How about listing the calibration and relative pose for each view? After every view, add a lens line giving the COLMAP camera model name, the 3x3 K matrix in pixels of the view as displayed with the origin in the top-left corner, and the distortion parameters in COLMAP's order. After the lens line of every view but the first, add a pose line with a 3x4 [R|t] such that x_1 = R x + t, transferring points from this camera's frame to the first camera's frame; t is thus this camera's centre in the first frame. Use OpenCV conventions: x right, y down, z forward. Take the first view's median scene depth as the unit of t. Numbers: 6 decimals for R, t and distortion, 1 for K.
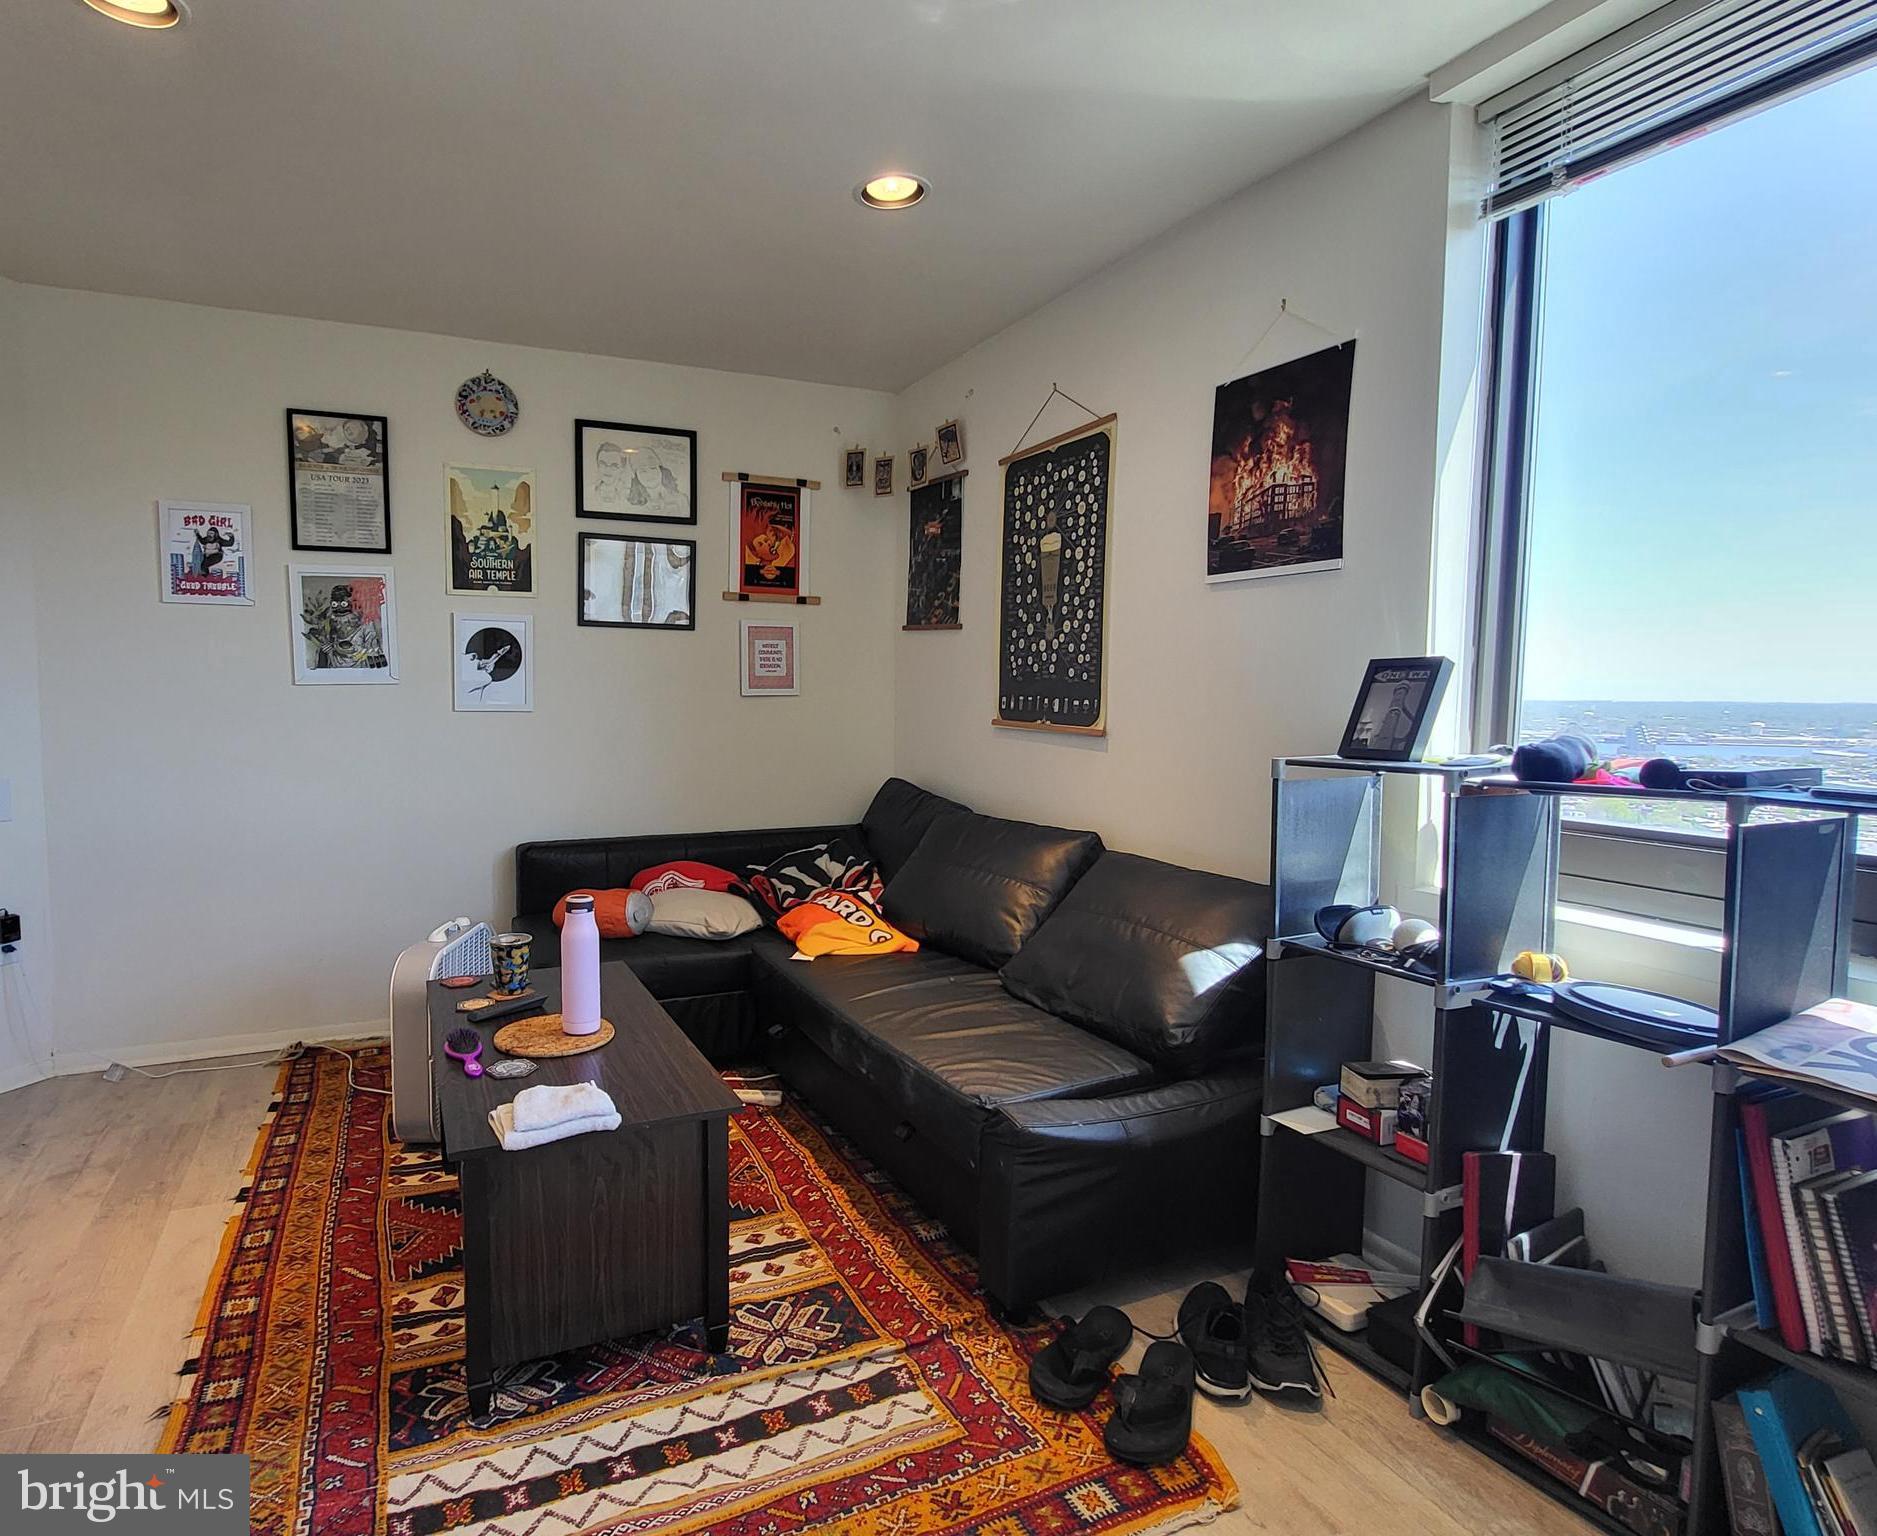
lens RADIAL K [[1039.5, 0, 835.1], [0, 1039.5, 763.5], [0, 0, 1]] dist [-0.001654, 0.002588]
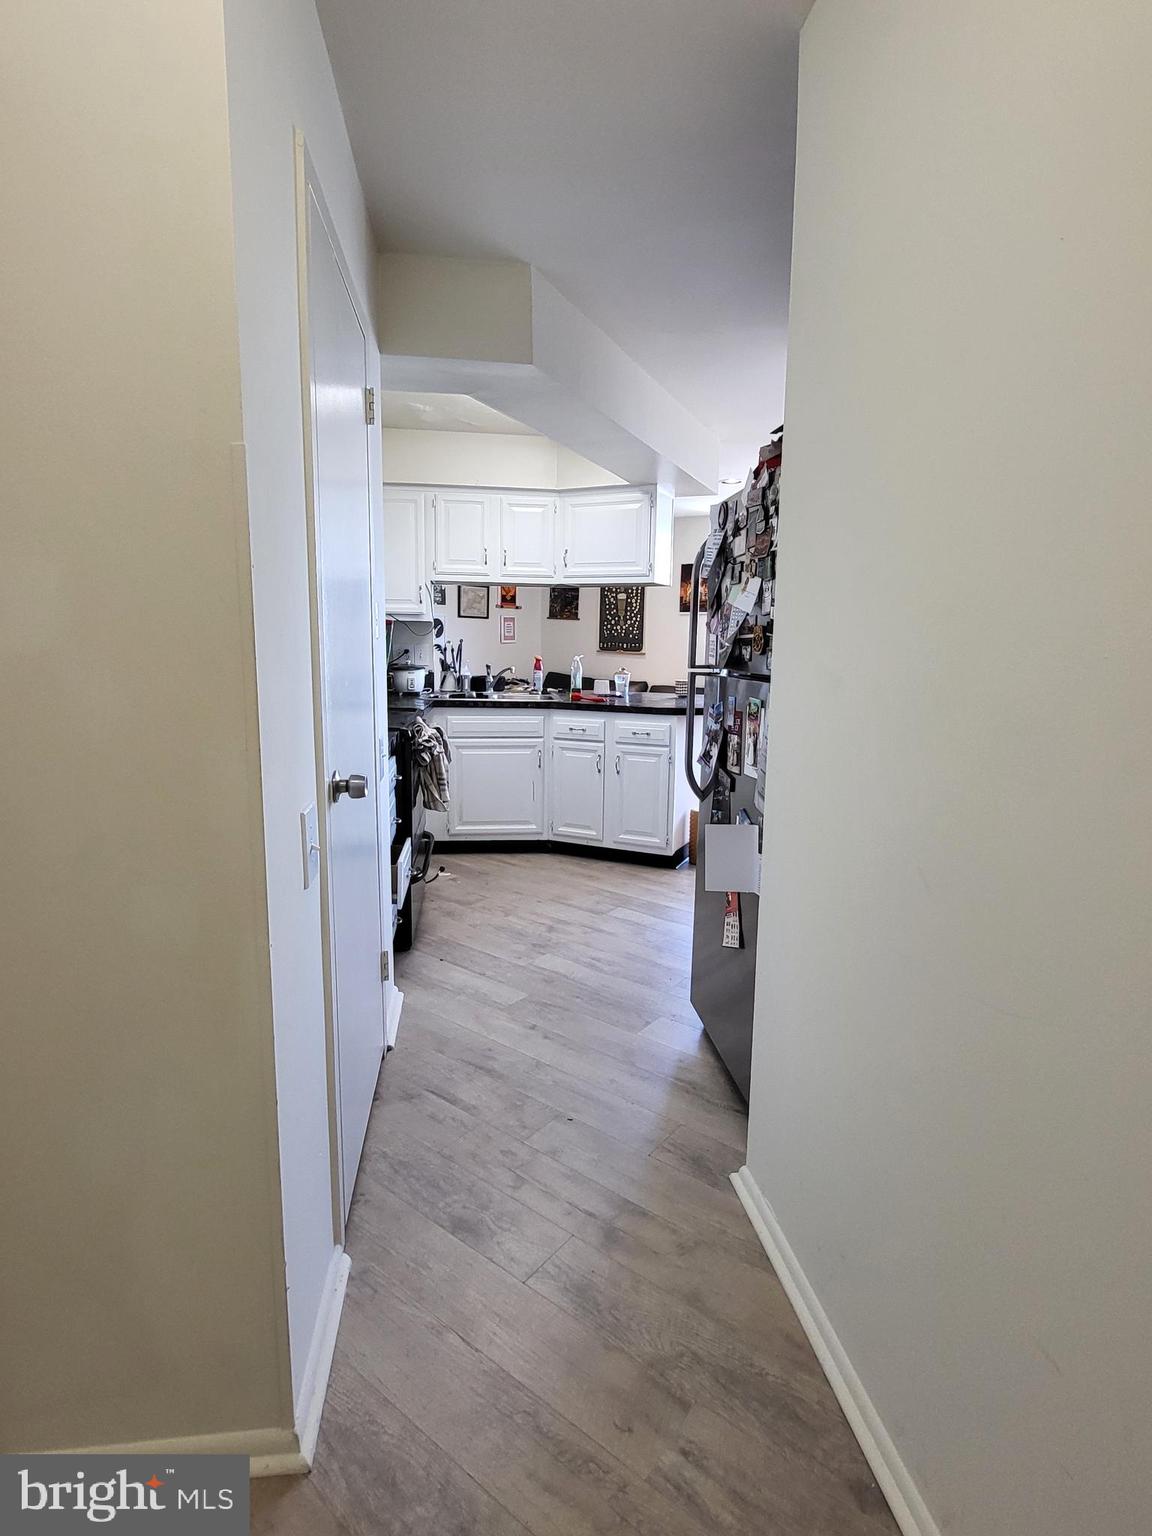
lens RADIAL K [[768.3, 0, 569.1], [0, 768.3, 753.4], [0, 0, 1]] dist [-0.001545, 0.000014]
pose [[0.878290, -0.070255, 0.472938, -1.088041], [0.030615, 0.995379, 0.091008, 0.055024], [-0.477147, -0.065453, 0.876383, -1.051525]]
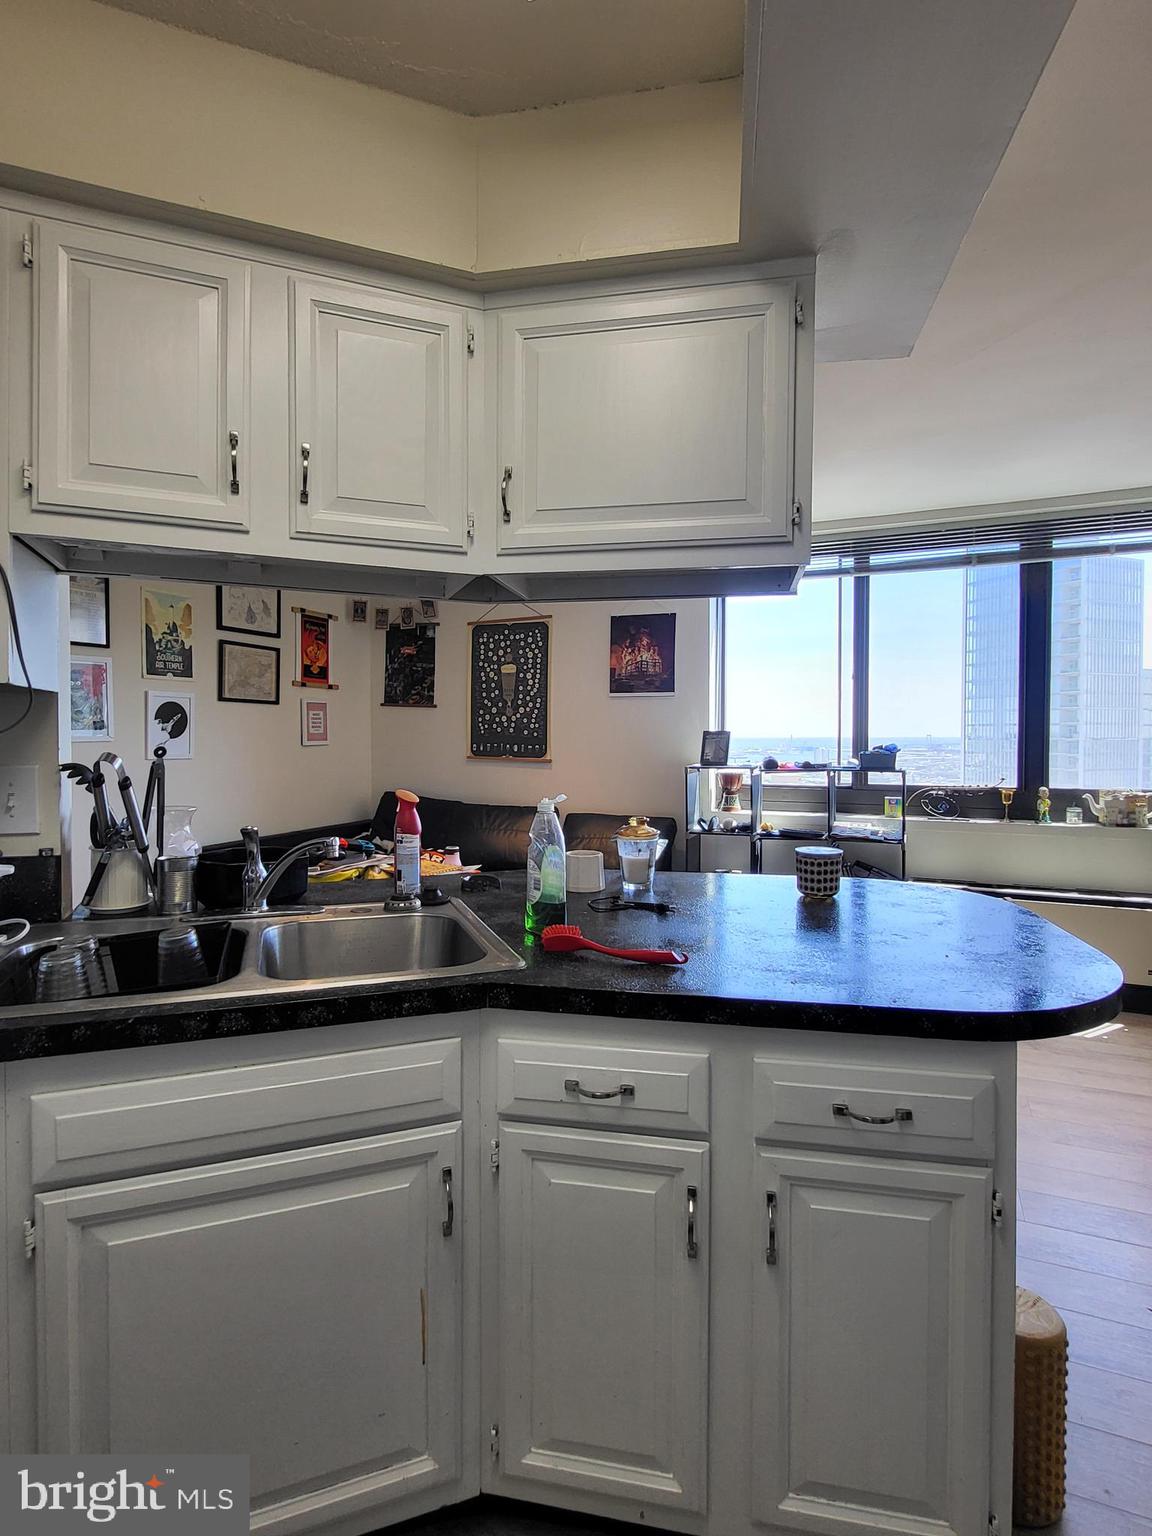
lens RADIAL K [[773.1, 0, 587.6], [0, 773.1, 747.7], [0, 0, 1]] dist [-0.003848, -0.000924]
pose [[0.724403, -0.018029, 0.689141, -0.703888], [0.052436, 0.998203, -0.029005, -0.005374], [-0.687379, 0.057147, 0.724047, -0.190848]]
